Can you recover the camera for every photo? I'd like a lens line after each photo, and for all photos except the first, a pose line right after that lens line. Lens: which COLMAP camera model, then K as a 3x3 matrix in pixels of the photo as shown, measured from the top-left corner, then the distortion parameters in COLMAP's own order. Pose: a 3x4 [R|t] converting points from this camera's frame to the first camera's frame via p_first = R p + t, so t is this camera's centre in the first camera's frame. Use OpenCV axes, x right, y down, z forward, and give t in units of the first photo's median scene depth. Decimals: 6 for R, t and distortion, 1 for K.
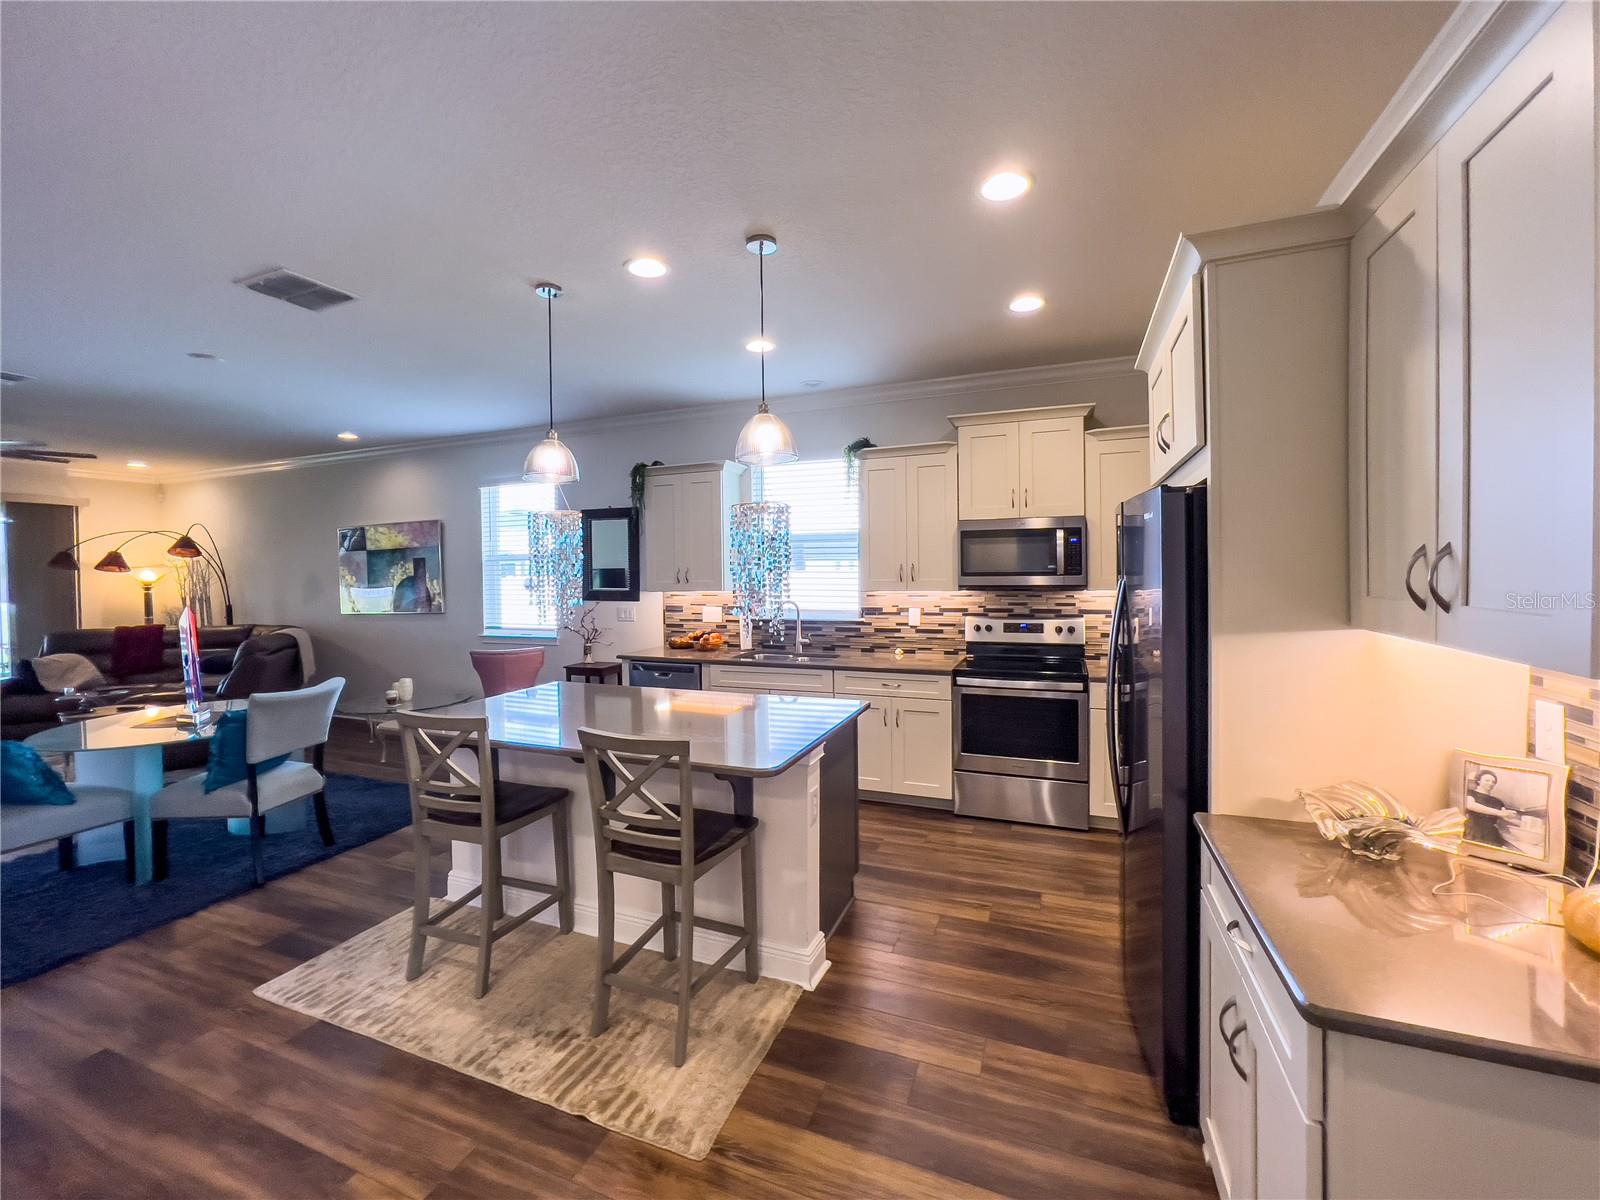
lens RADIAL K [[661.5, 0, 803.5], [0, 661.5, 577.0], [0, 0, 1]] dist [0.000075, 0.000051]
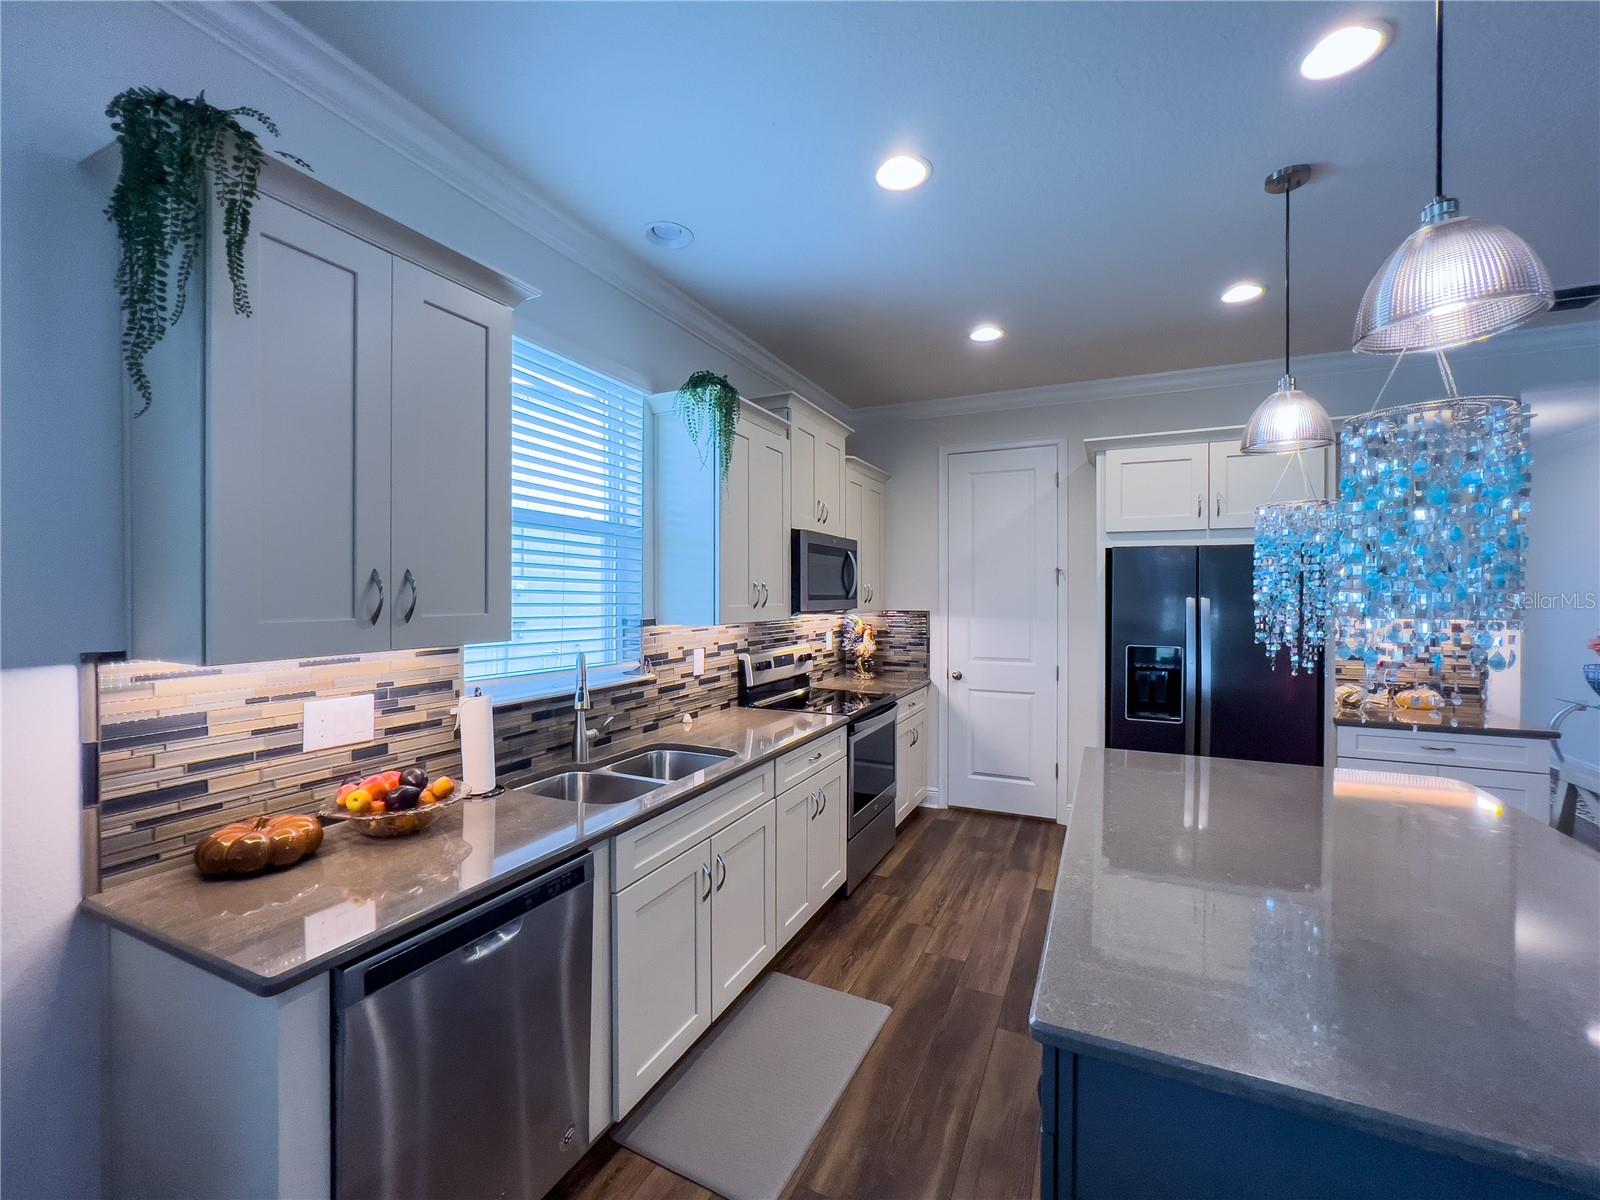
lens RADIAL K [[666.7, 0, 800.0], [0, 666.7, 600.0], [0, 0, 1]] dist [0.000336, 0.000168]
pose [[0.070573, 0.006832, 0.997483, -0.495755], [0.014658, 0.999861, -0.007886, 0.004443], [-0.997399, 0.015178, 0.070463, 0.845049]]
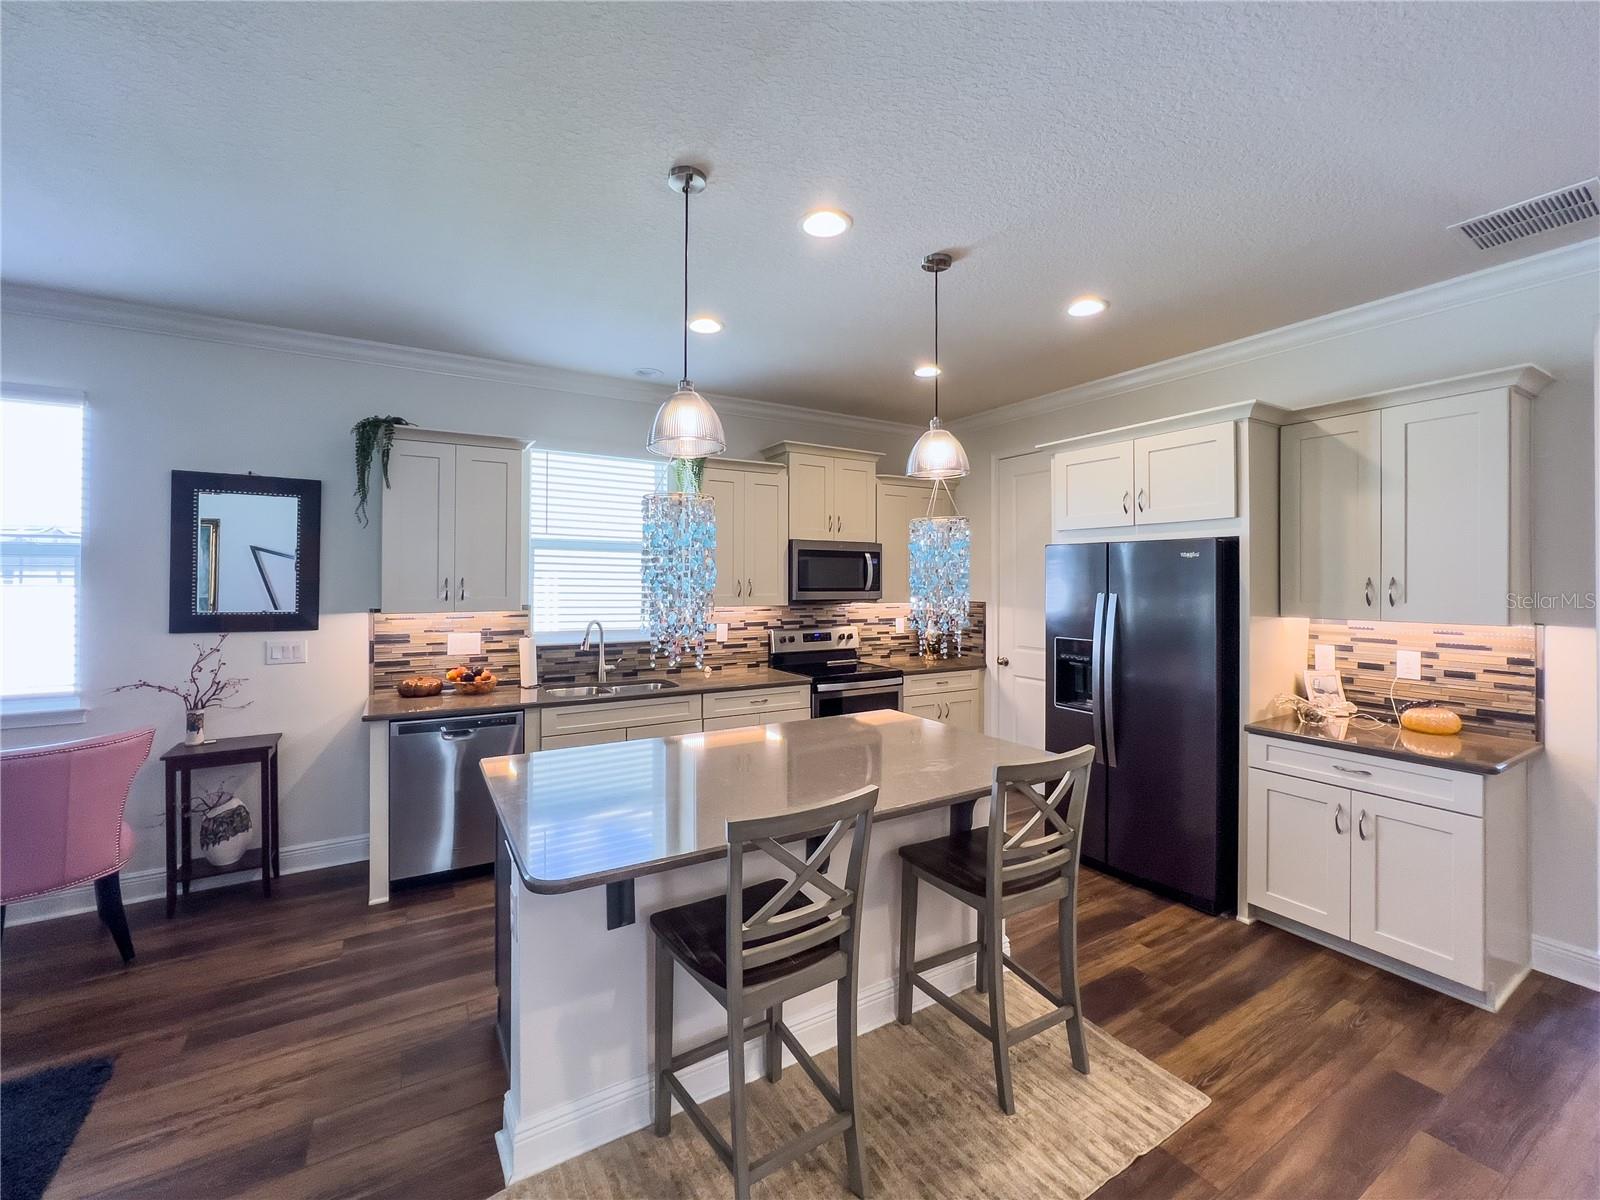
lens RADIAL K [[667.3, 0, 791.7], [0, 667.3, 578.3], [0, 0, 1]] dist [-0.003844, -0.000117]
pose [[0.617274, 0.018710, 0.786525, -0.548613], [0.000083, 0.999716, -0.023847, 0.003032], [-0.786748, 0.014786, 0.617097, 0.301982]]
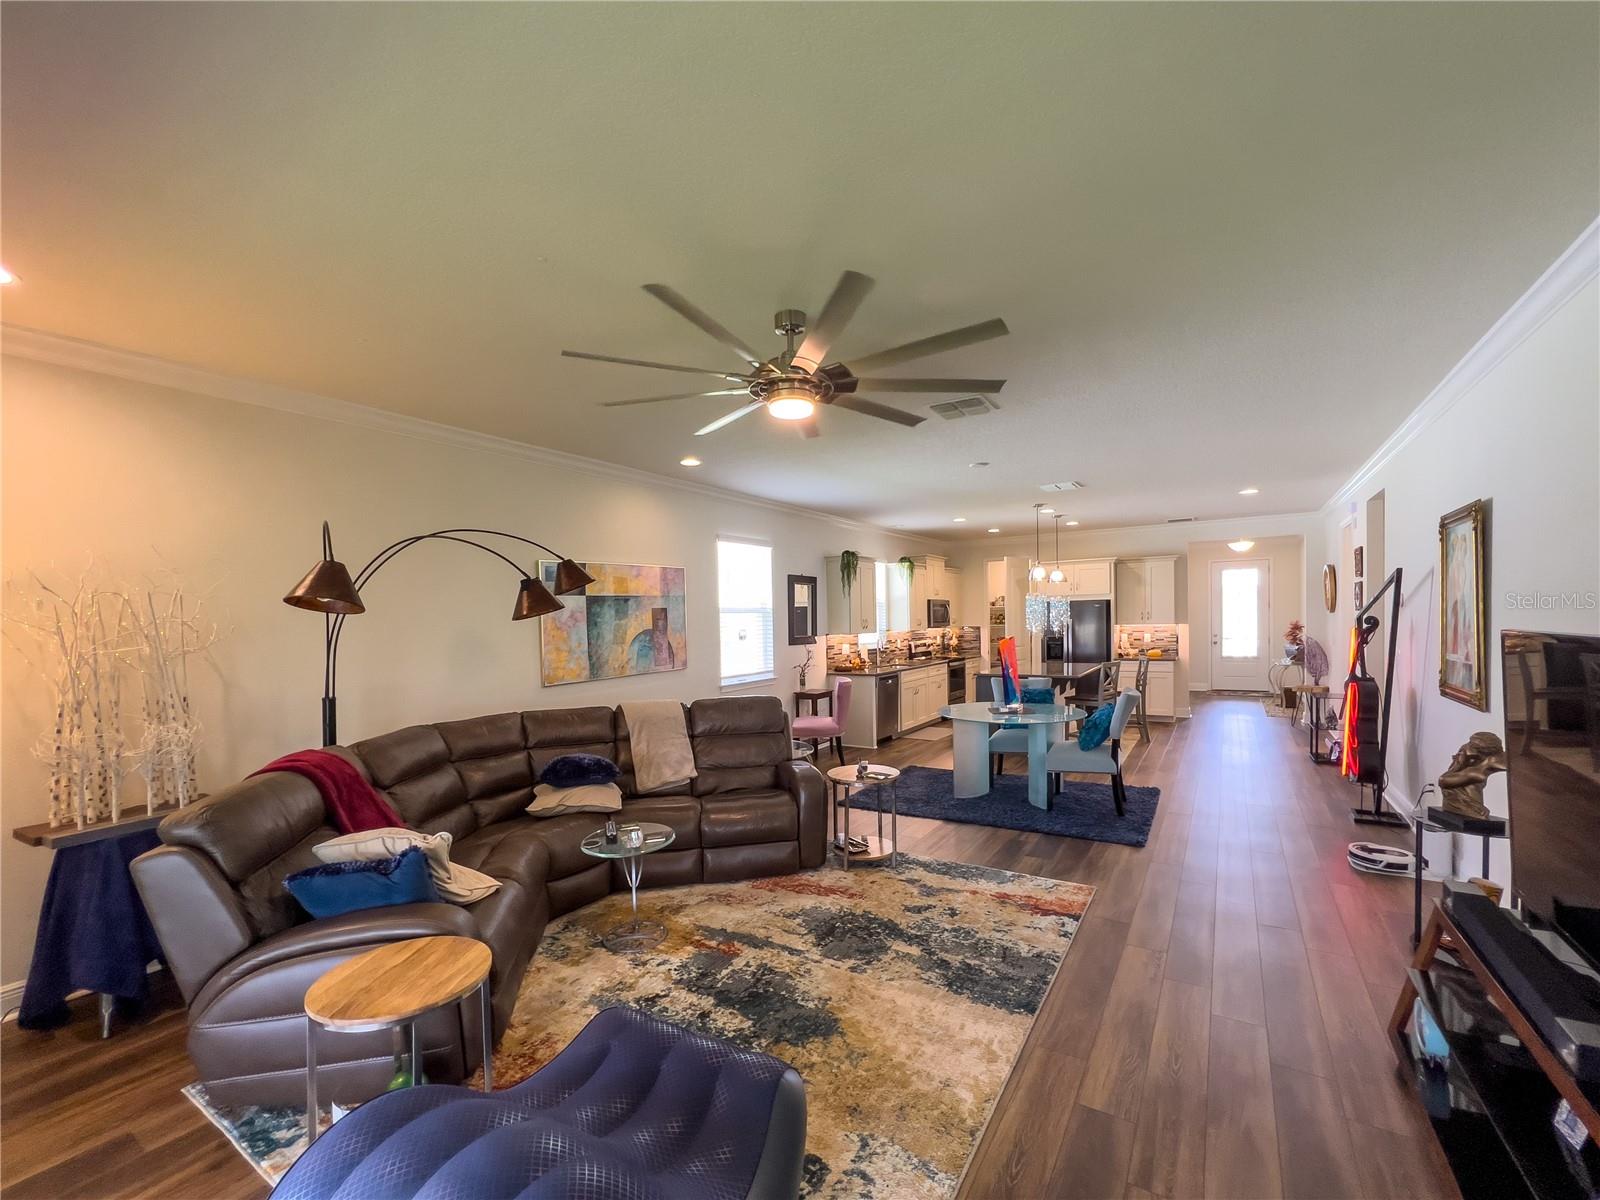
lens RADIAL K [[656.7, 0, 806.0], [0, 656.7, 643.4], [0, 0, 1]] dist [0.000015, 0.000158]
pose [[0.193495, -0.024113, 0.980805, -1.906618], [0.036670, 0.999177, 0.017330, 0.013550], [-0.980416, 0.032613, 0.194220, 0.880699]]
